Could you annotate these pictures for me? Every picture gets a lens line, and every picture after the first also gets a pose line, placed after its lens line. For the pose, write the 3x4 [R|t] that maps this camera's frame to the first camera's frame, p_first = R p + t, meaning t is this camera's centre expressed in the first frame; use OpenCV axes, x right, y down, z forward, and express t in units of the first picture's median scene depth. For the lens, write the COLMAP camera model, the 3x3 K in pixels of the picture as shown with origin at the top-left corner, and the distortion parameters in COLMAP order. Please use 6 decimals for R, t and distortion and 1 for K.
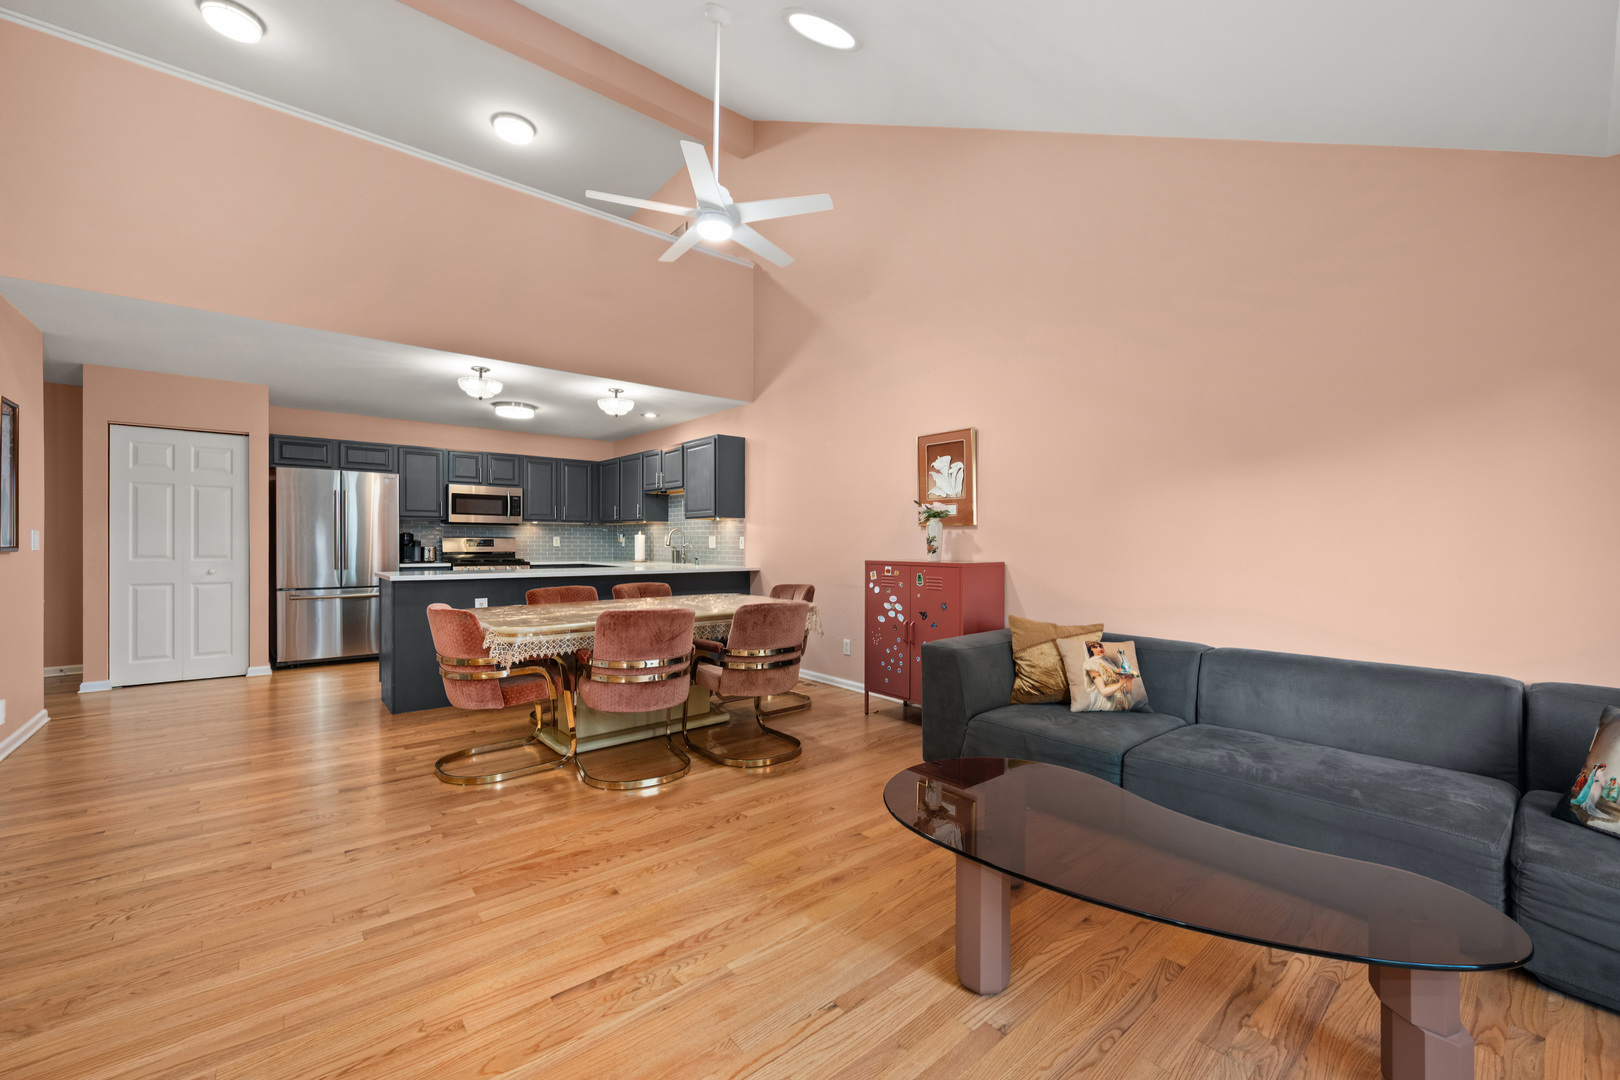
lens RADIAL K [[635.1, 0, 809.1], [0, 635.1, 546.3], [0, 0, 1]] dist [-0.001078, -0.000036]
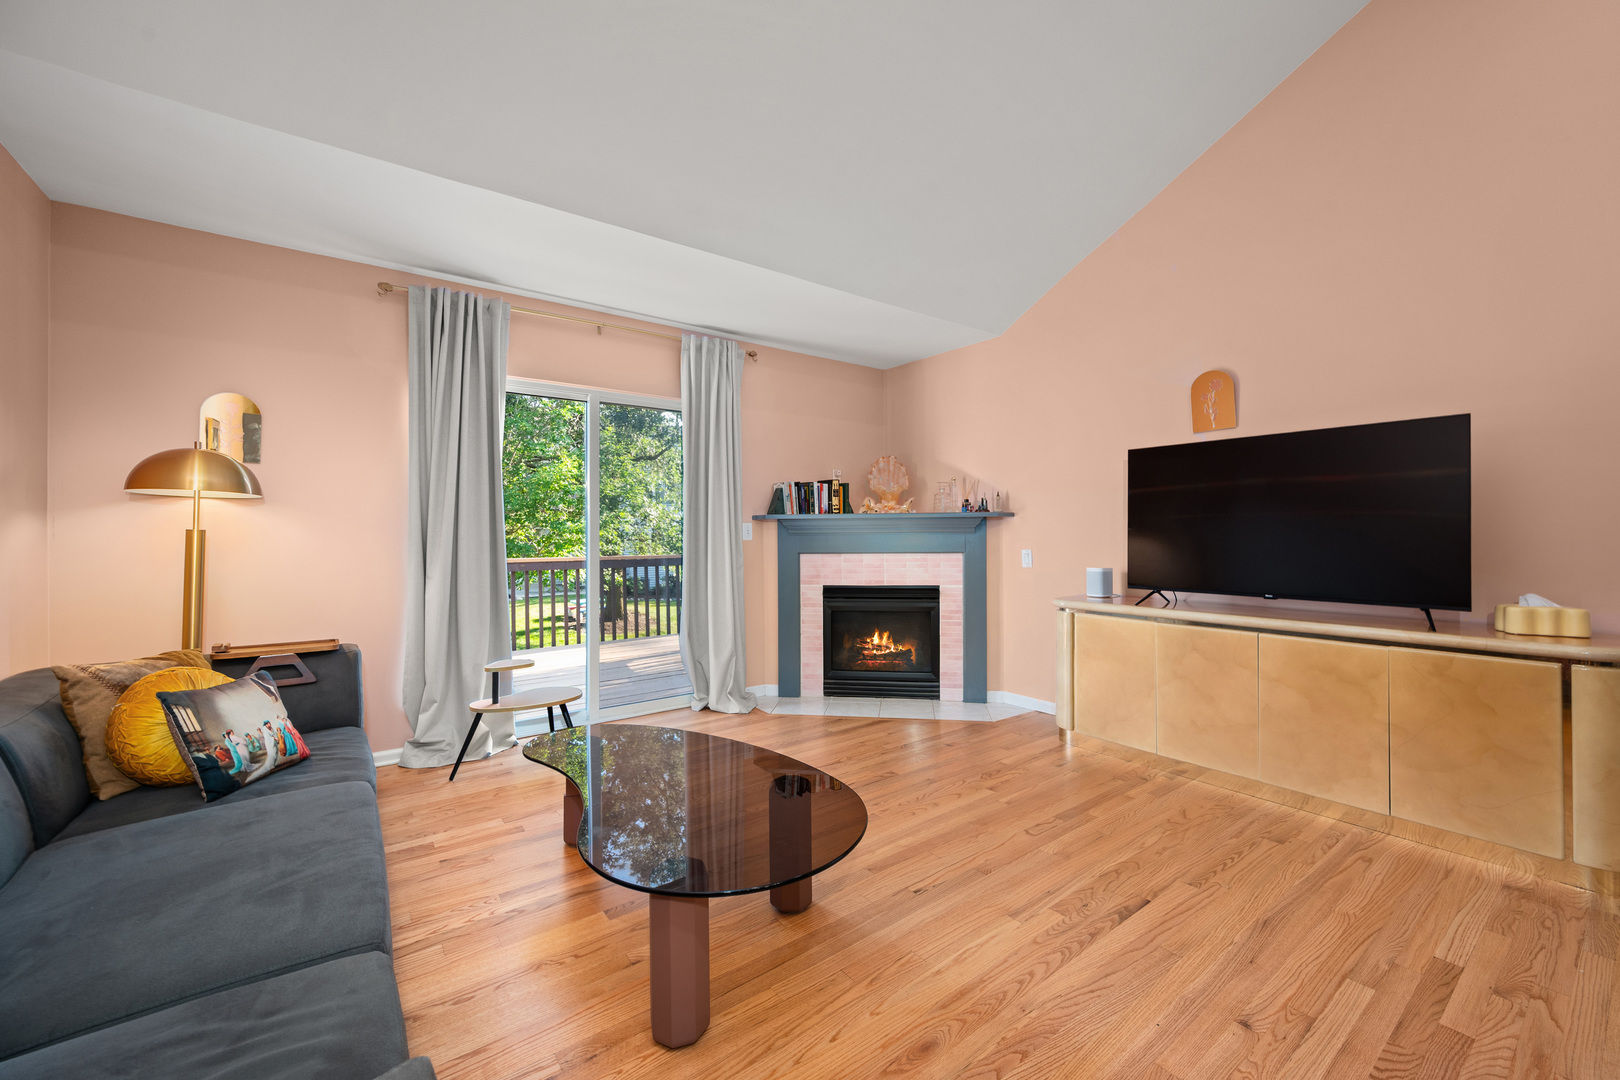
lens RADIAL K [[635.1, 0, 811.0], [0, 635.1, 539.9], [0, 0, 1]] dist [-0.001078, -0.000036]
pose [[-0.997887, 0.004883, 0.064790, 0.146908], [0.004427, 0.999964, -0.007172, 0.019095], [-0.064823, -0.006870, -0.997873, 2.044287]]
